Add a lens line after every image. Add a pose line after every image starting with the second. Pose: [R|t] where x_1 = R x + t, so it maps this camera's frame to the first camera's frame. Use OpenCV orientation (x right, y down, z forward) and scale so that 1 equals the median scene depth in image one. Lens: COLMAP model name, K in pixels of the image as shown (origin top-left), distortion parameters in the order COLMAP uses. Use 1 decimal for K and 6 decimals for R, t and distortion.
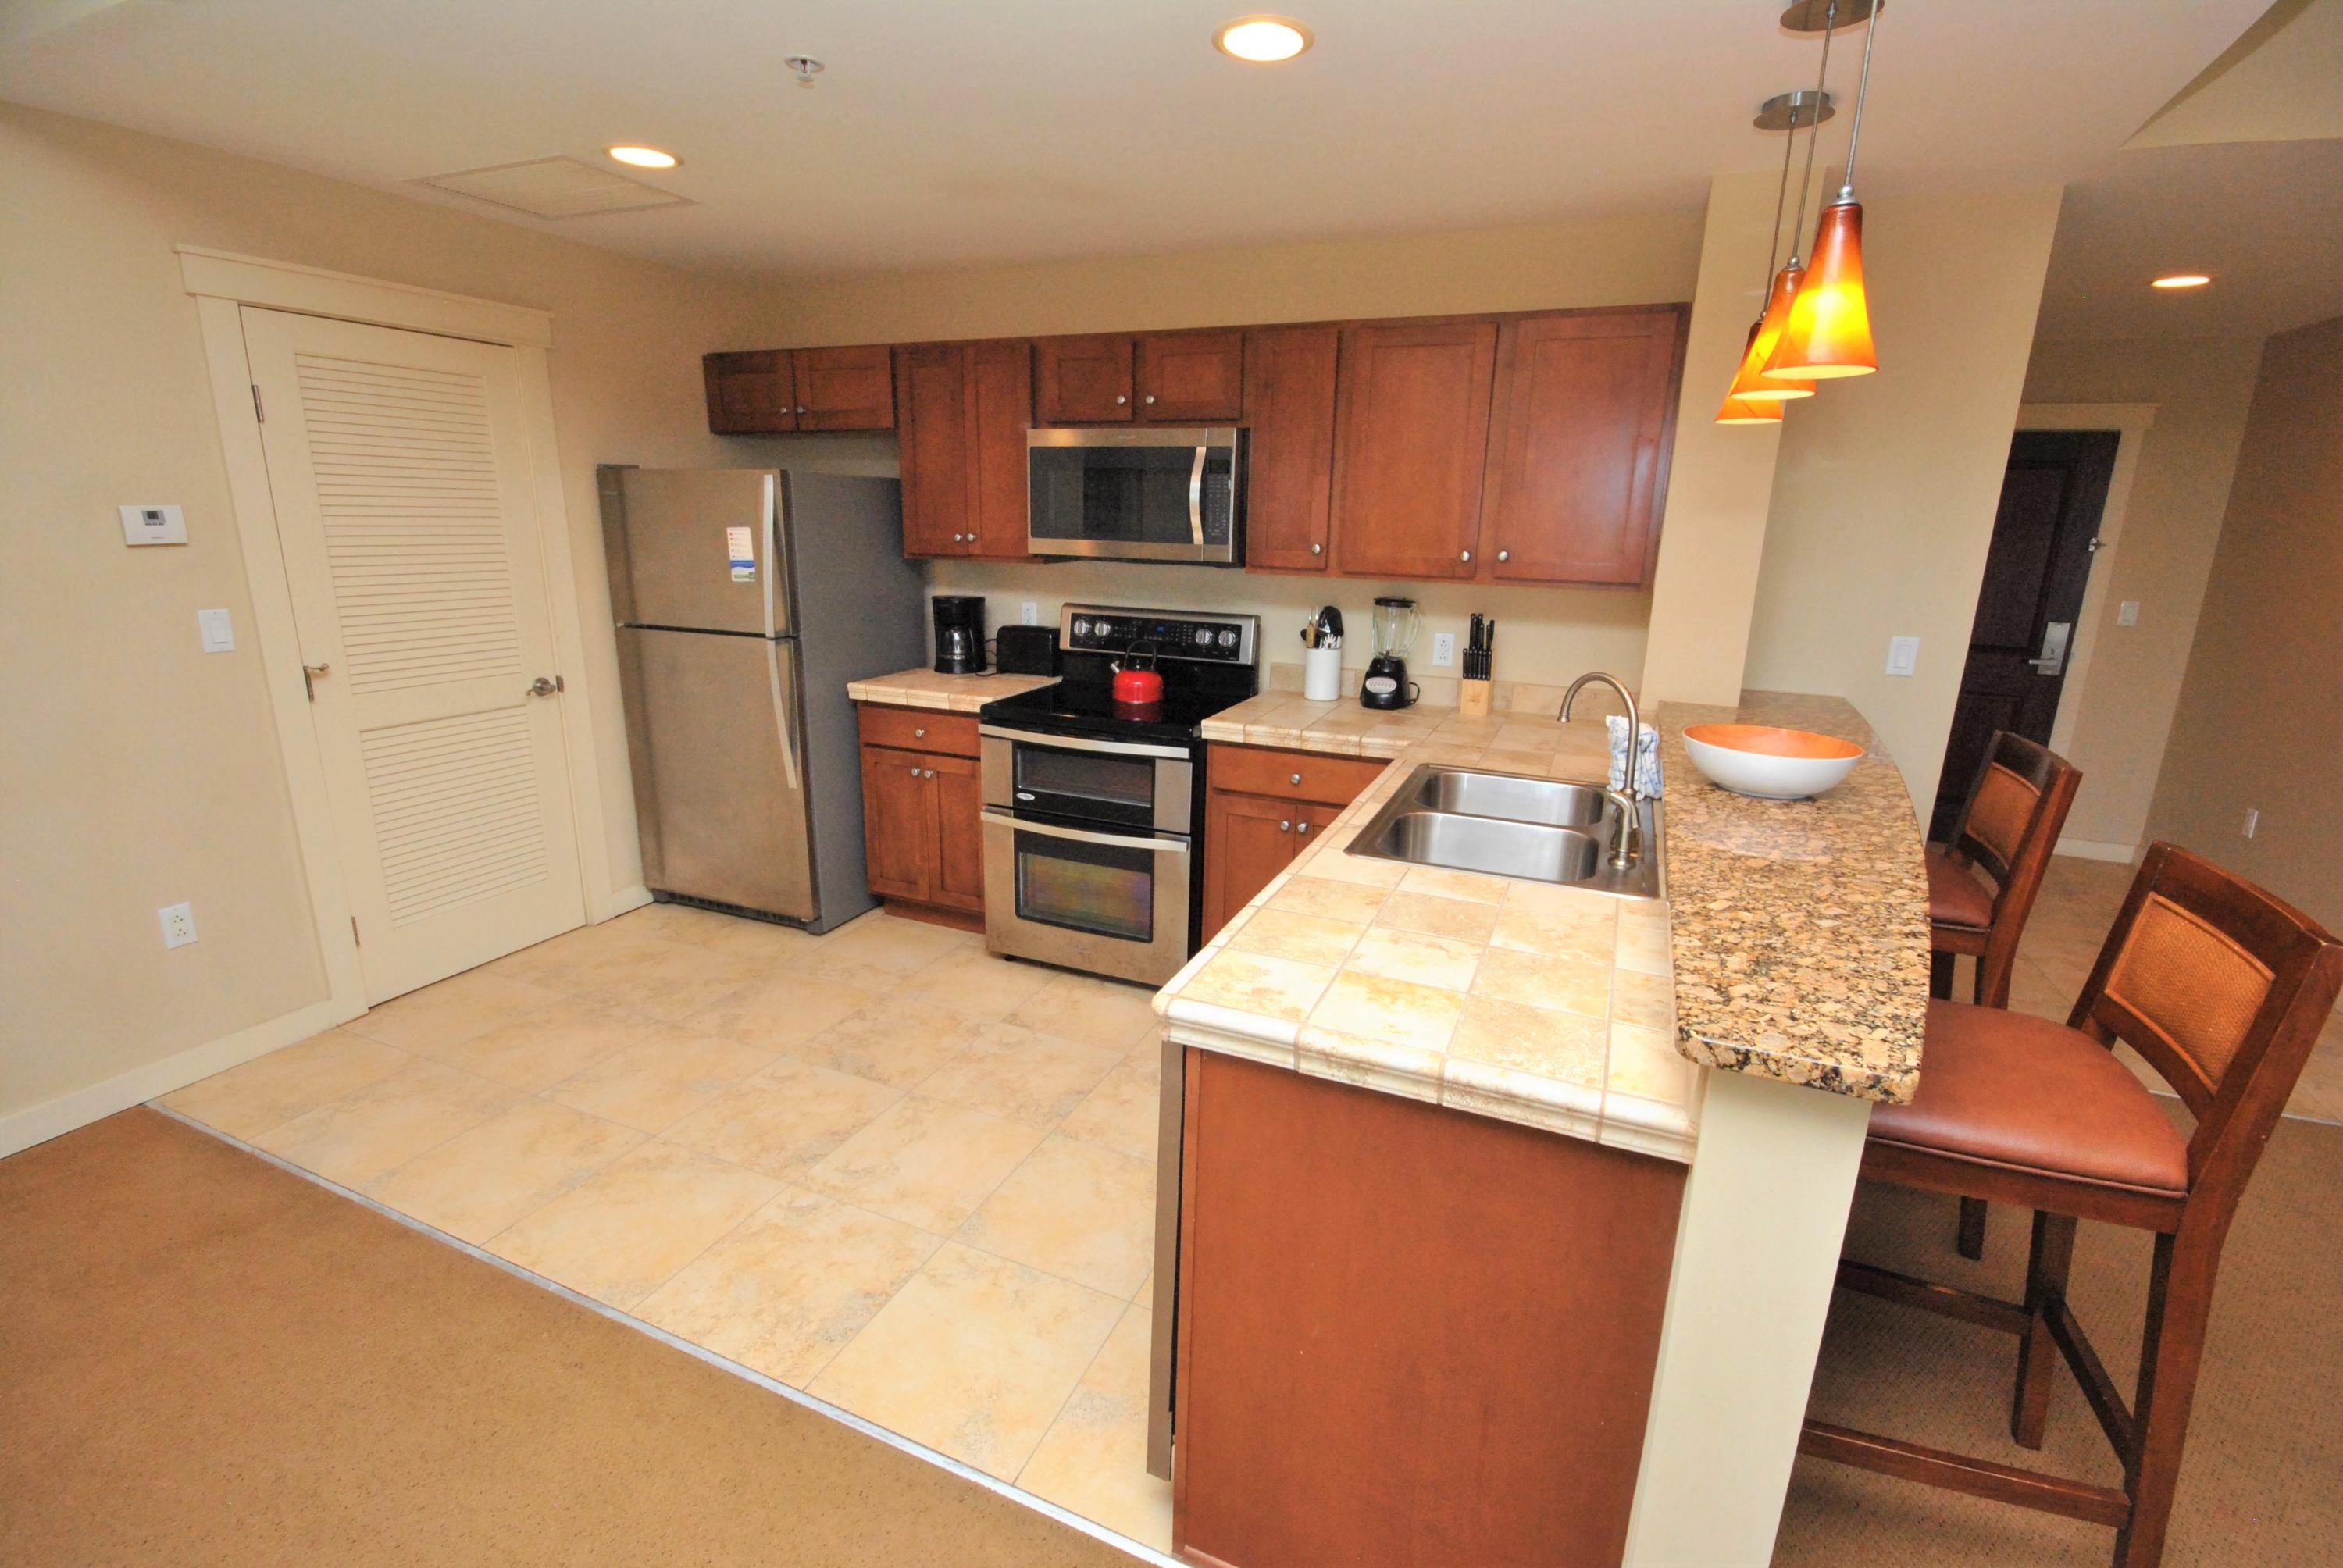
lens RADIAL K [[1042.1, 0, 1166.2], [0, 1042.1, 783.6], [0, 0, 1]] dist [-0.003898, -0.001757]
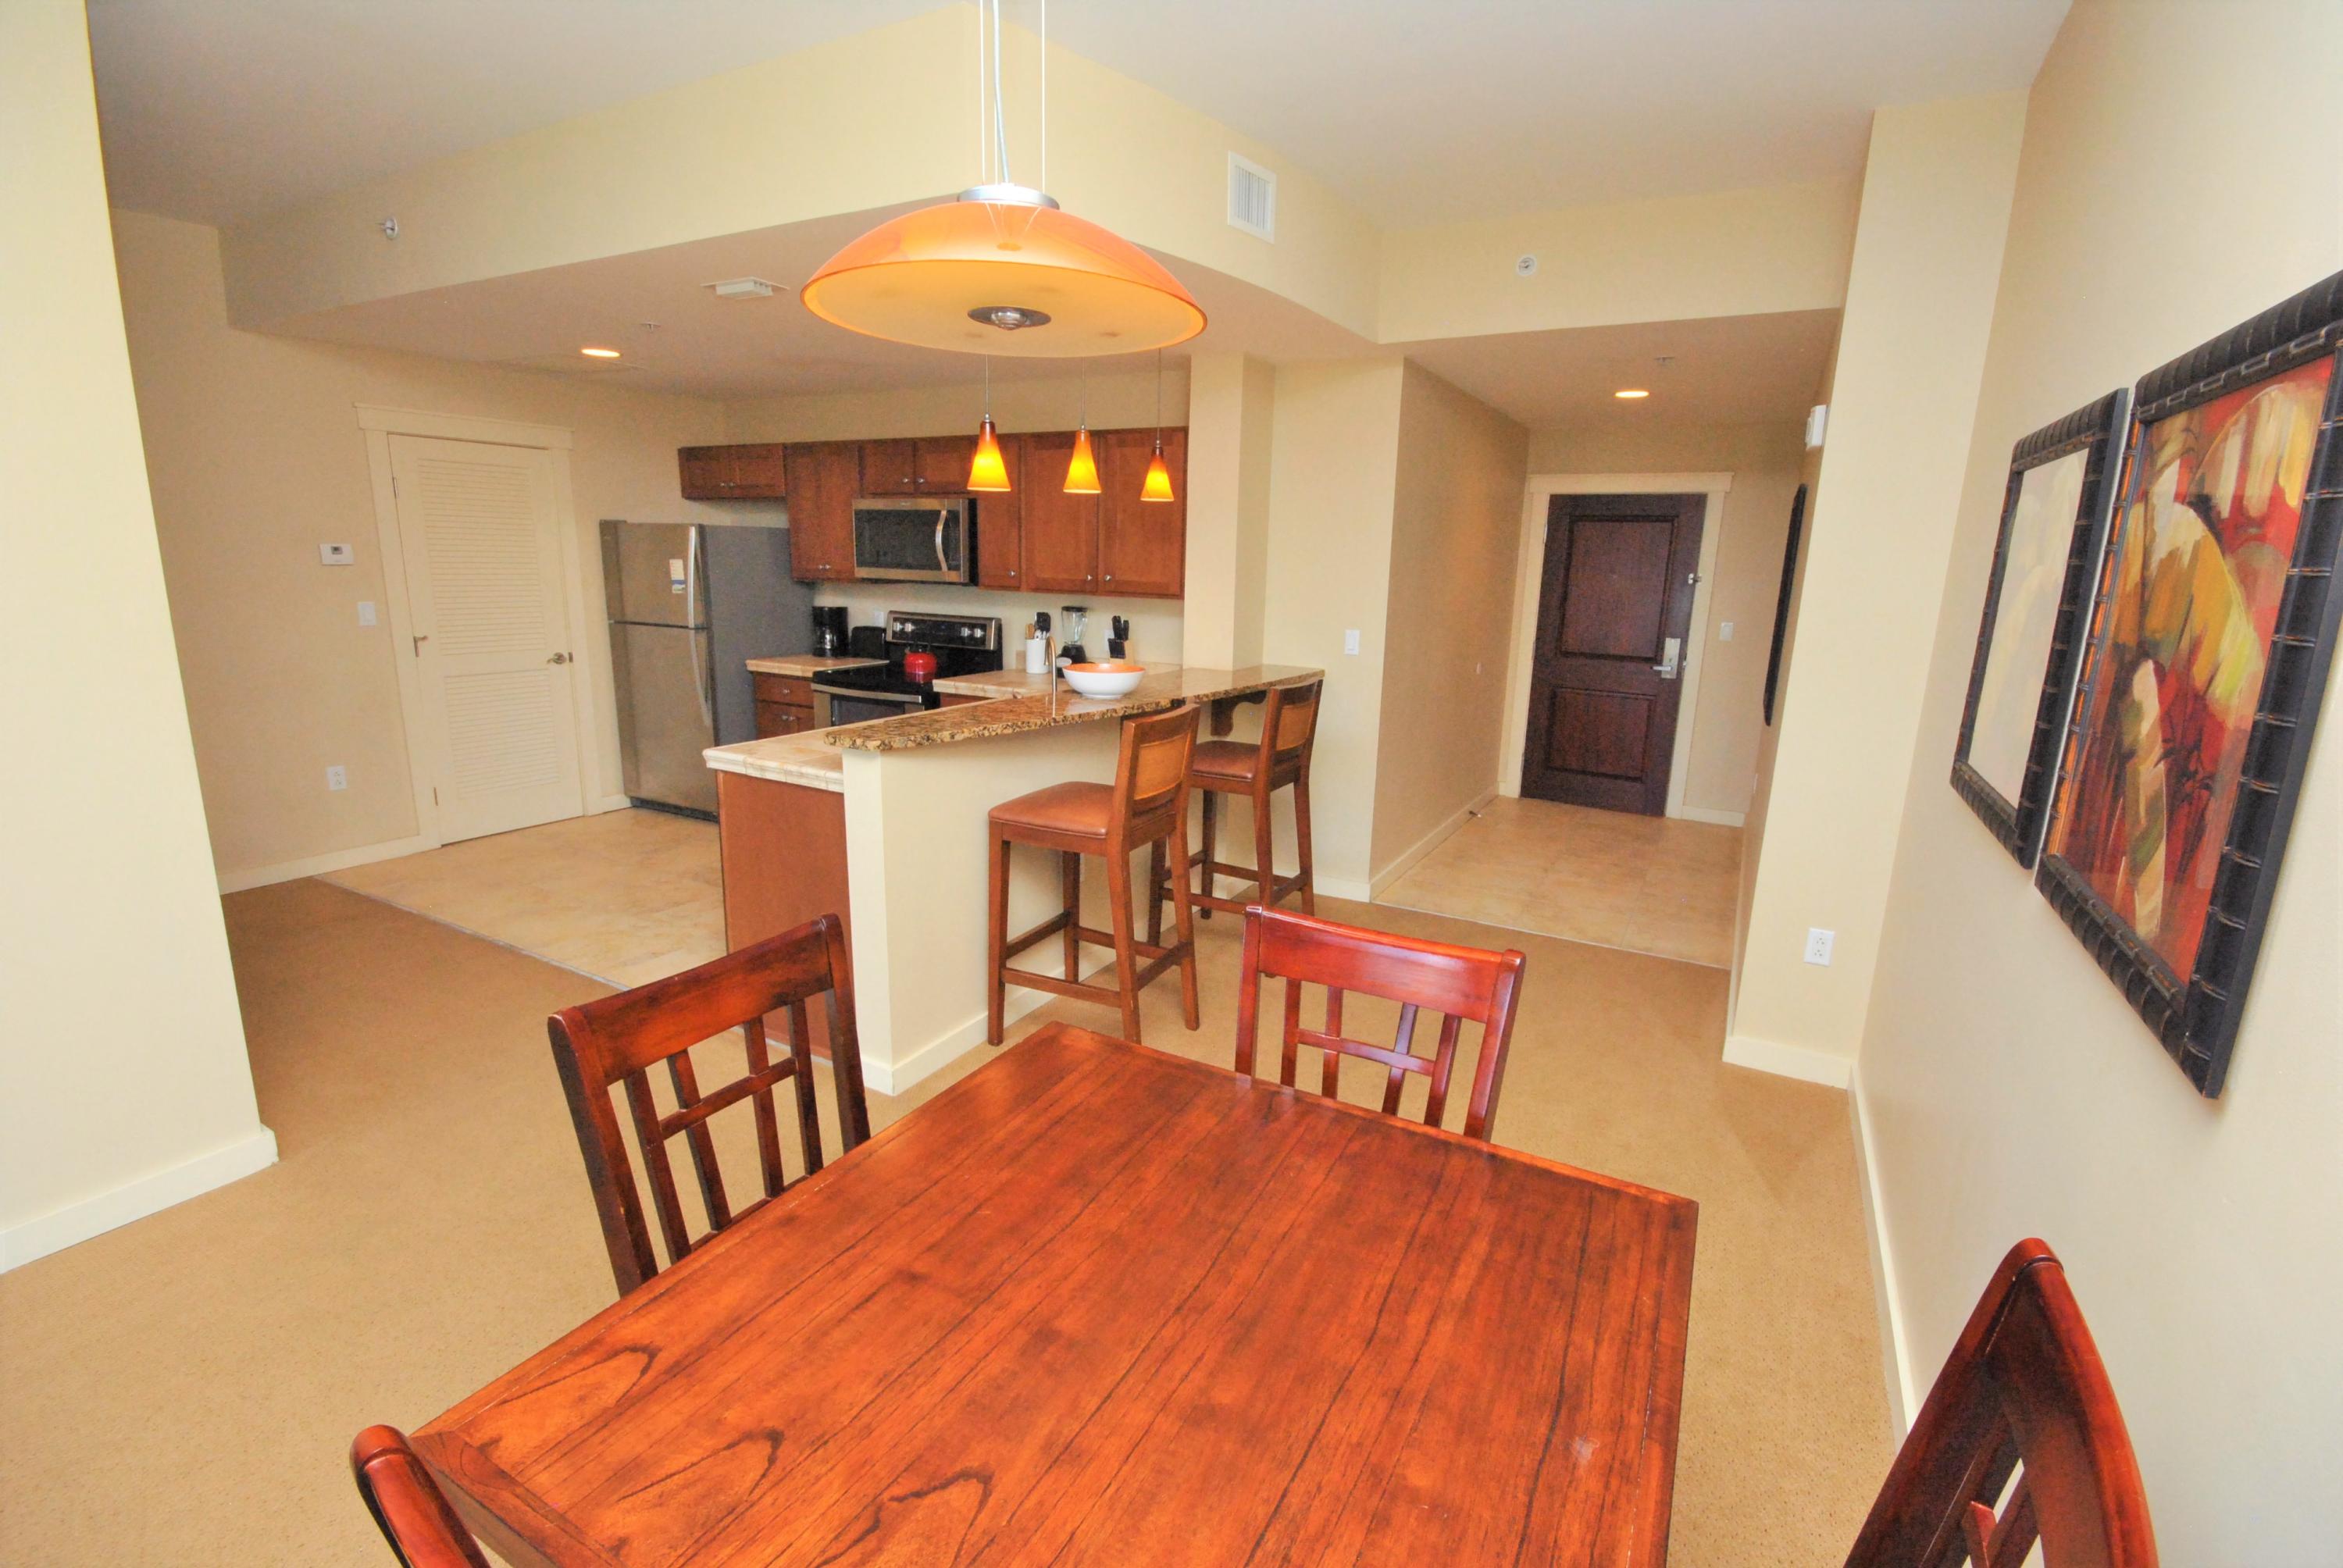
lens RADIAL K [[1042.1, 0, 1170.3], [0, 1042.1, 786.1], [0, 0, 1]] dist [-0.003898, -0.001757]
pose [[0.994705, 0.026621, -0.099262, 0.502492], [-0.030266, 0.998915, -0.035396, 0.132884], [0.098212, 0.038213, 0.994432, -0.491371]]
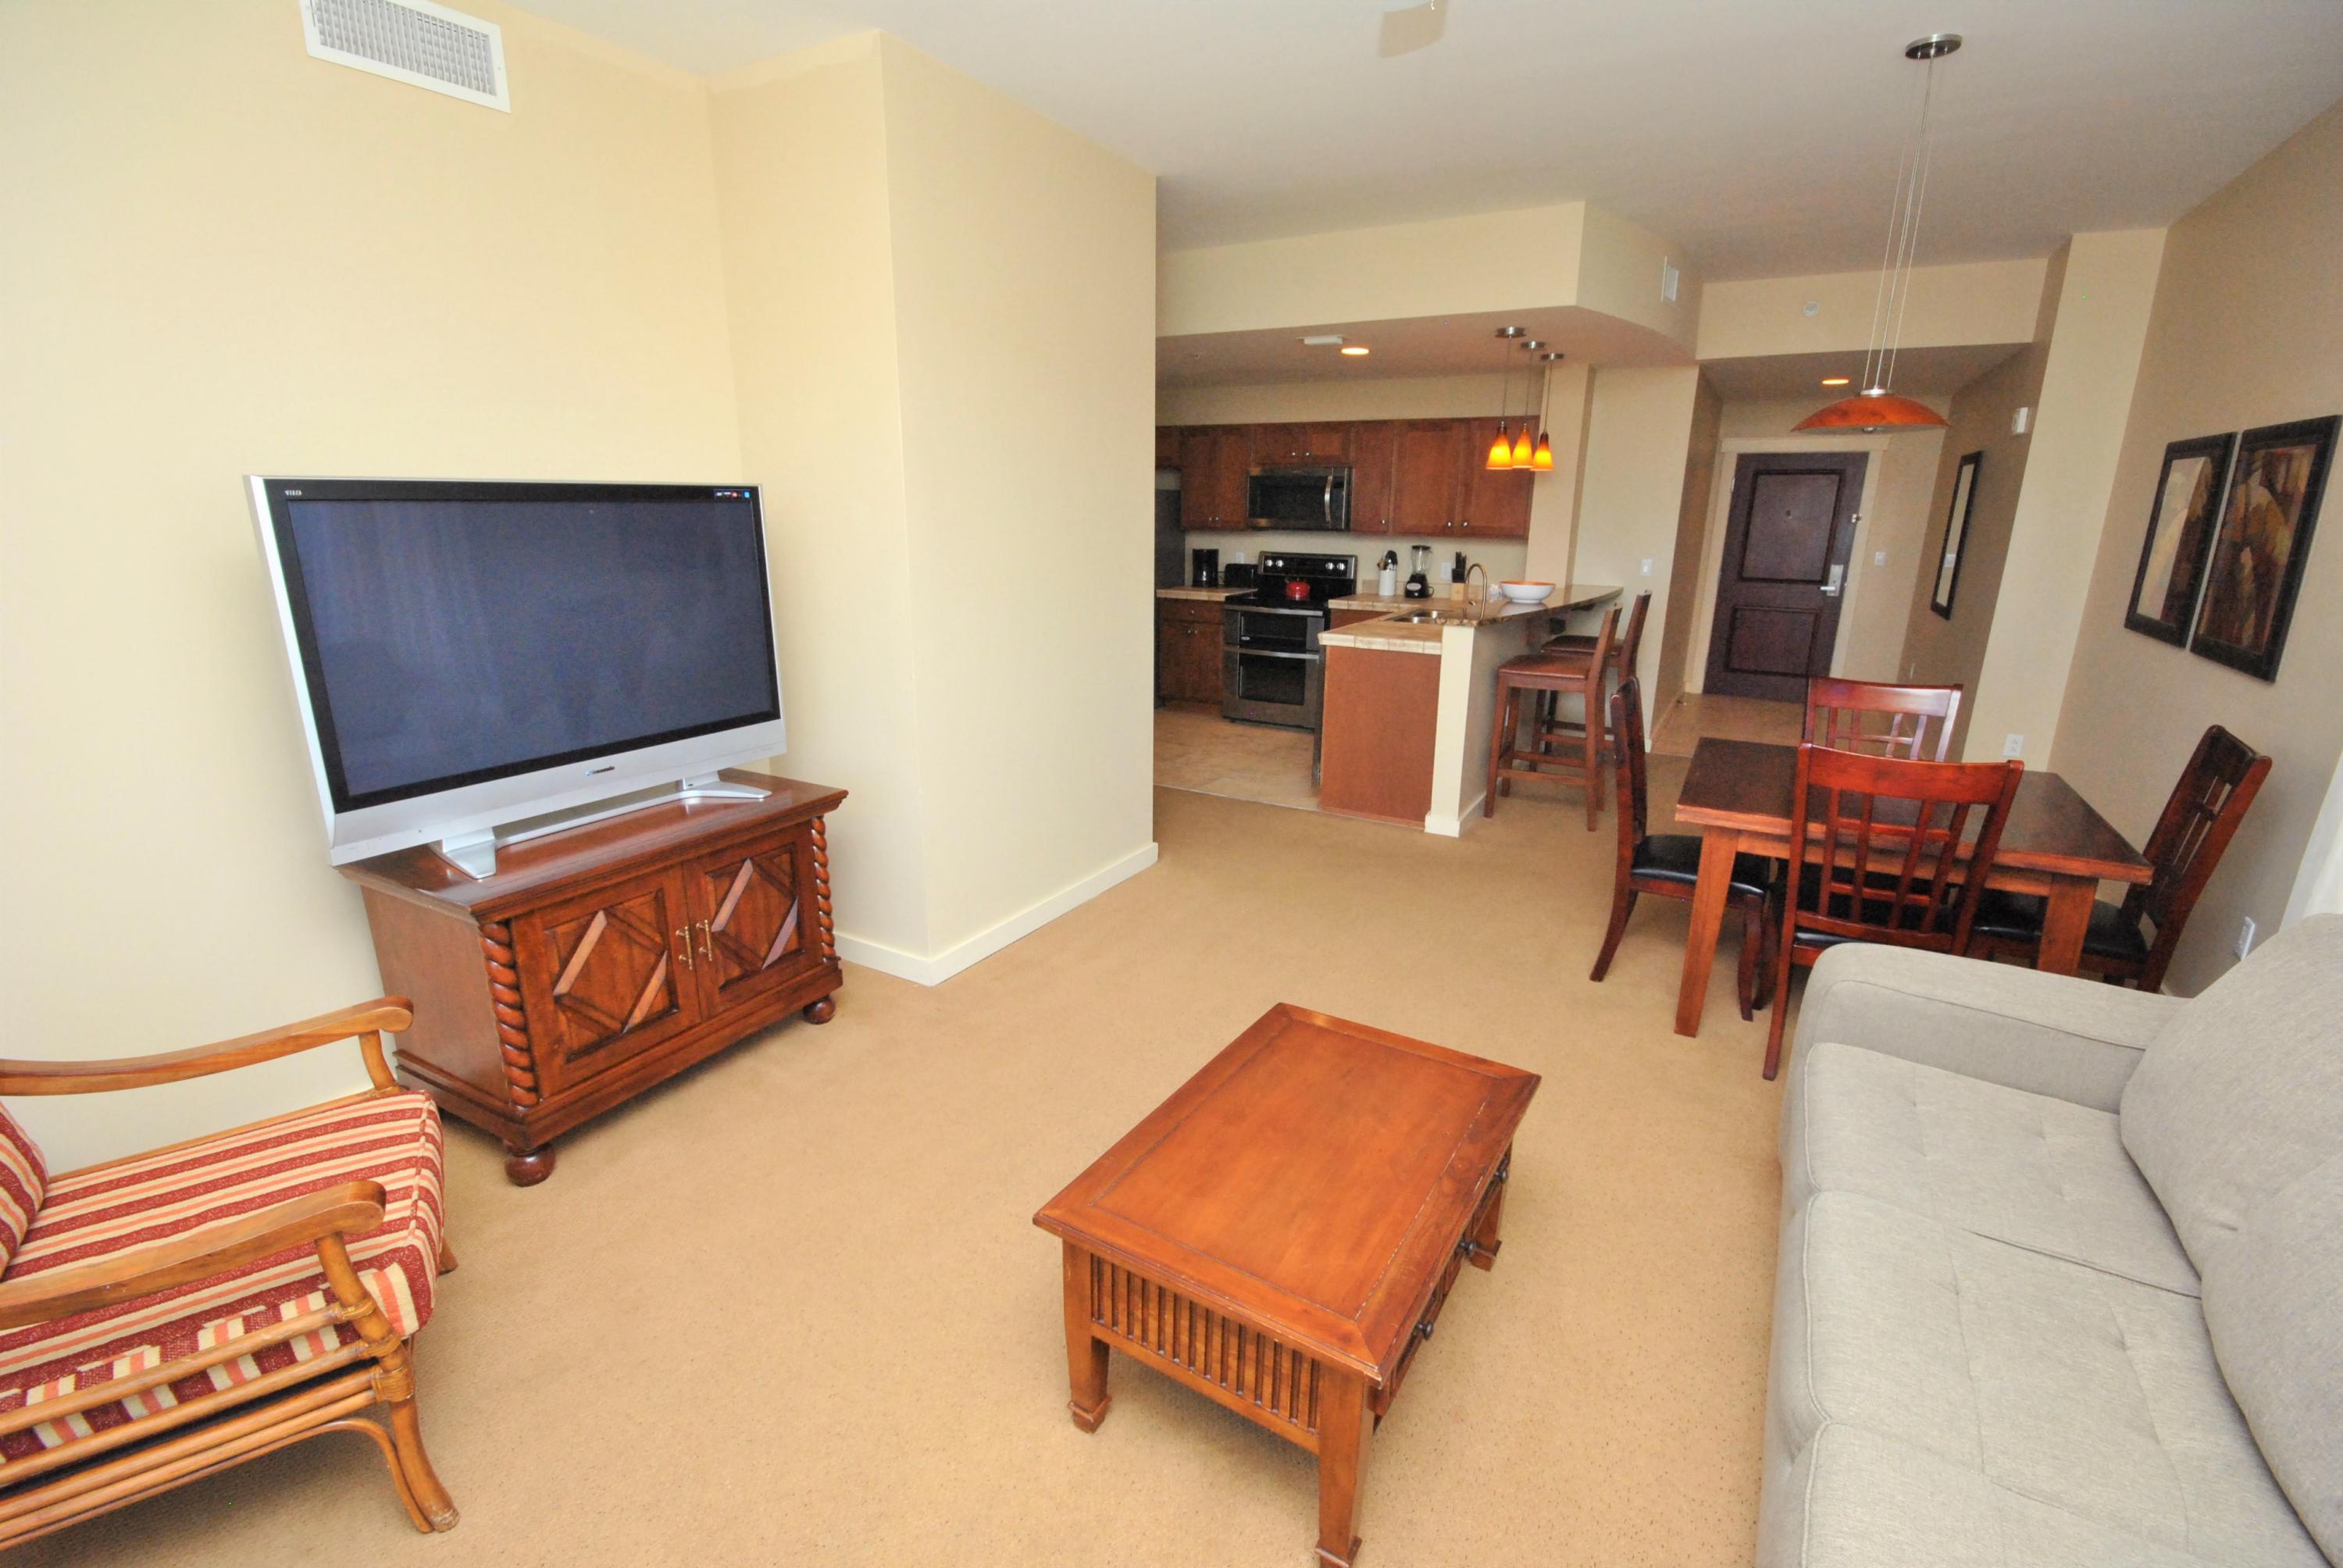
lens RADIAL K [[1042.1, 0, 1170.5], [0, 1042.1, 791.9], [0, 0, 1]] dist [-0.003898, -0.001757]
pose [[0.993738, 0.018507, -0.110195, -0.043663], [-0.016684, 0.999709, 0.017443, 0.283766], [0.110486, -0.015495, 0.993757, -1.127458]]
